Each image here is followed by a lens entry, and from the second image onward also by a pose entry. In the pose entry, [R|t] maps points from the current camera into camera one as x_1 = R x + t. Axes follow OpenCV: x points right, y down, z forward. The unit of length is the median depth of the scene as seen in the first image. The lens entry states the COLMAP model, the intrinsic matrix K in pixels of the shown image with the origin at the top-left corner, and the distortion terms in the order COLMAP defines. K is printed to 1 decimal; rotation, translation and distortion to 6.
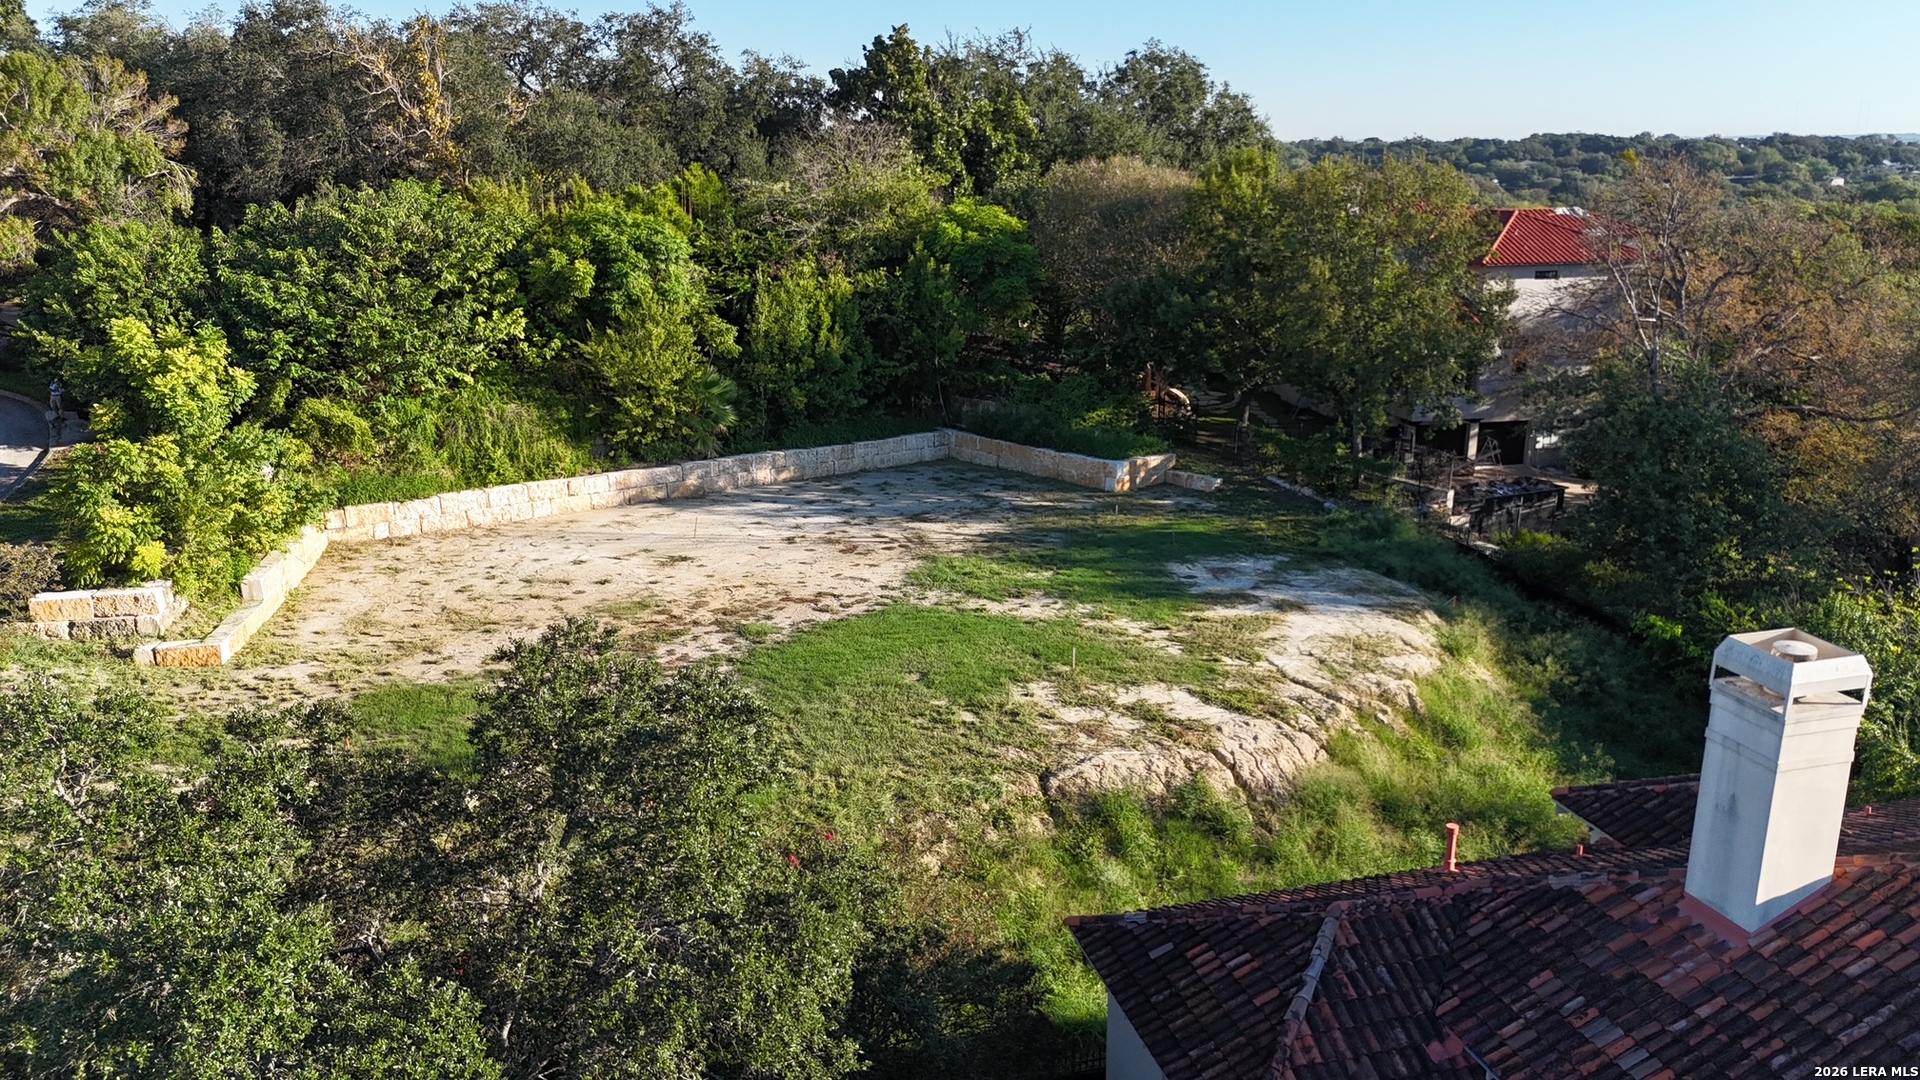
lens RADIAL K [[1420.0, 0, 960.0], [0, 1420.0, 540.0], [0, 0, 1]] dist [0.072228, -0.076574]
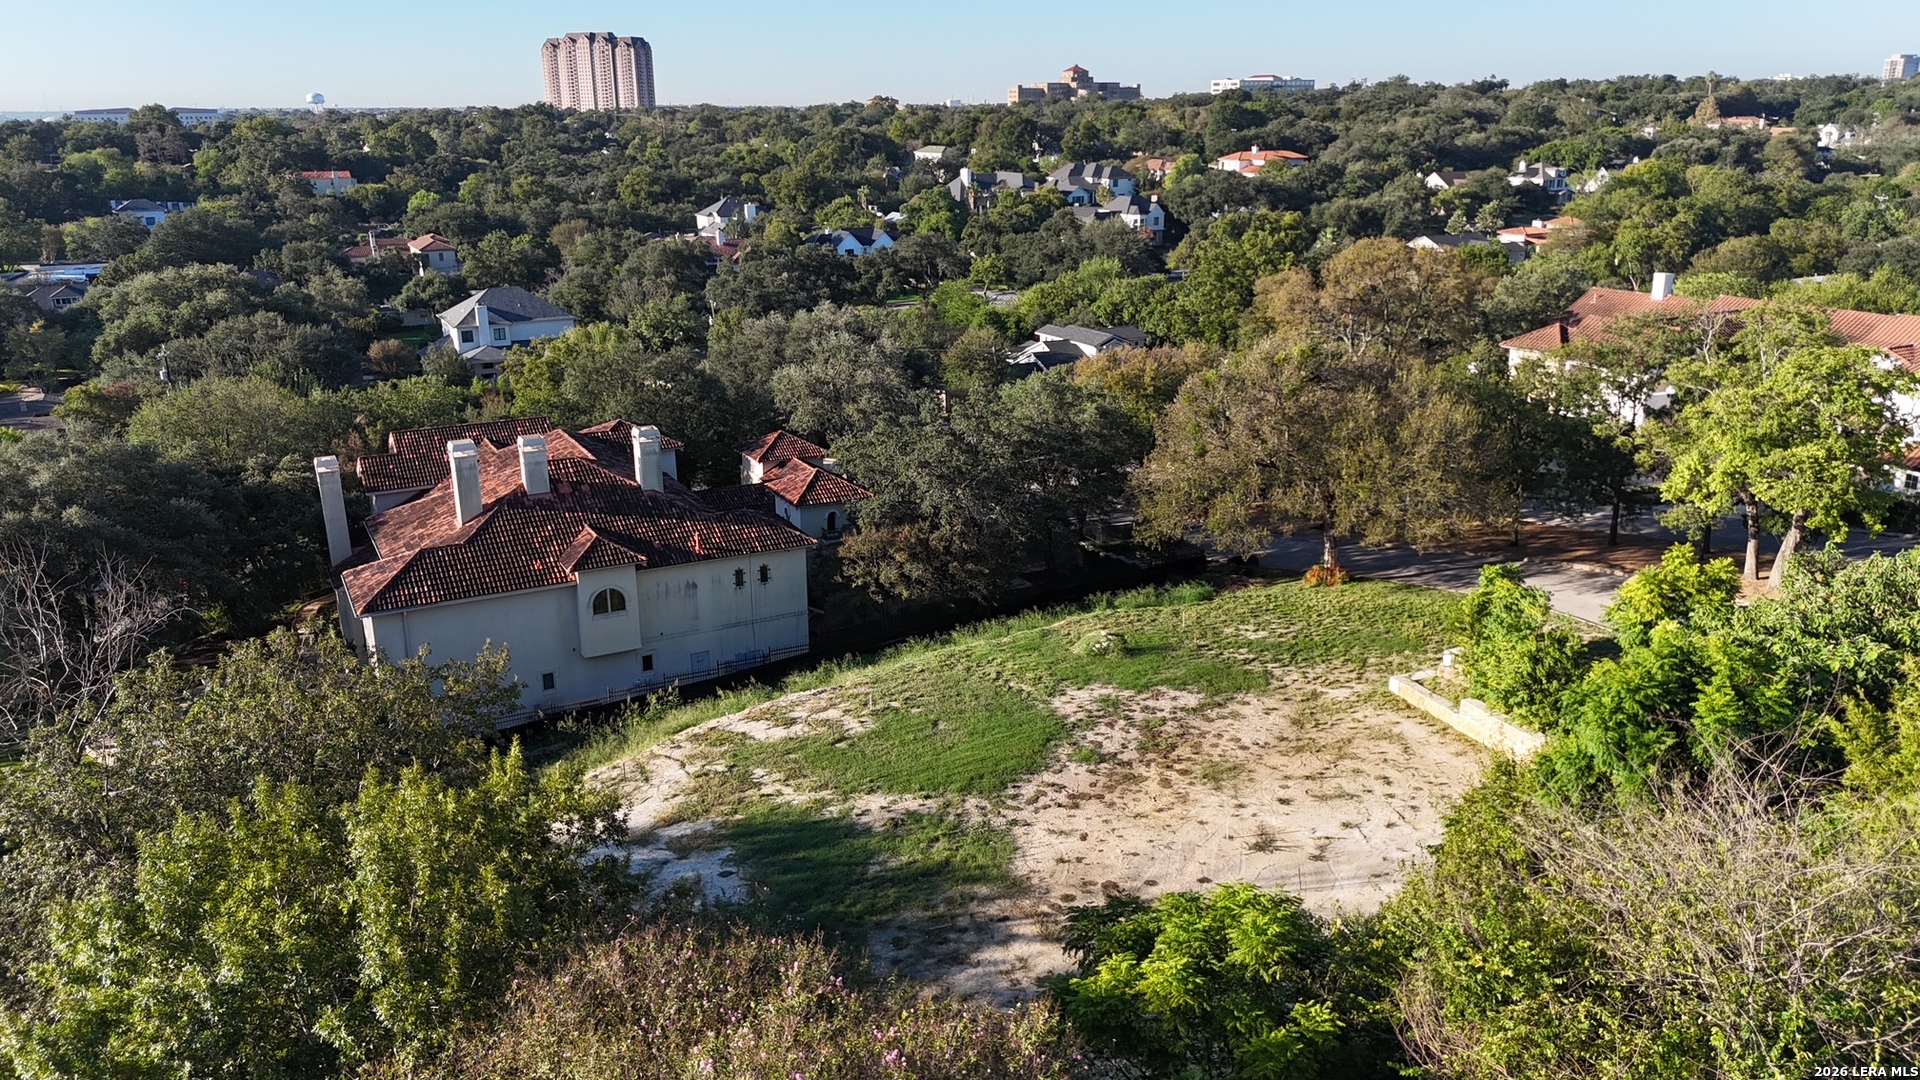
lens RADIAL K [[1420.0, 0, 960.0], [0, 1420.0, 540.0], [0, 0, 1]] dist [0.072228, -0.076574]
pose [[-0.978669, 0.066479, -0.194391, 0.162714], [-0.046015, 0.851229, 0.522773, -0.612247], [0.200225, 0.520566, -0.830012, 1.554002]]
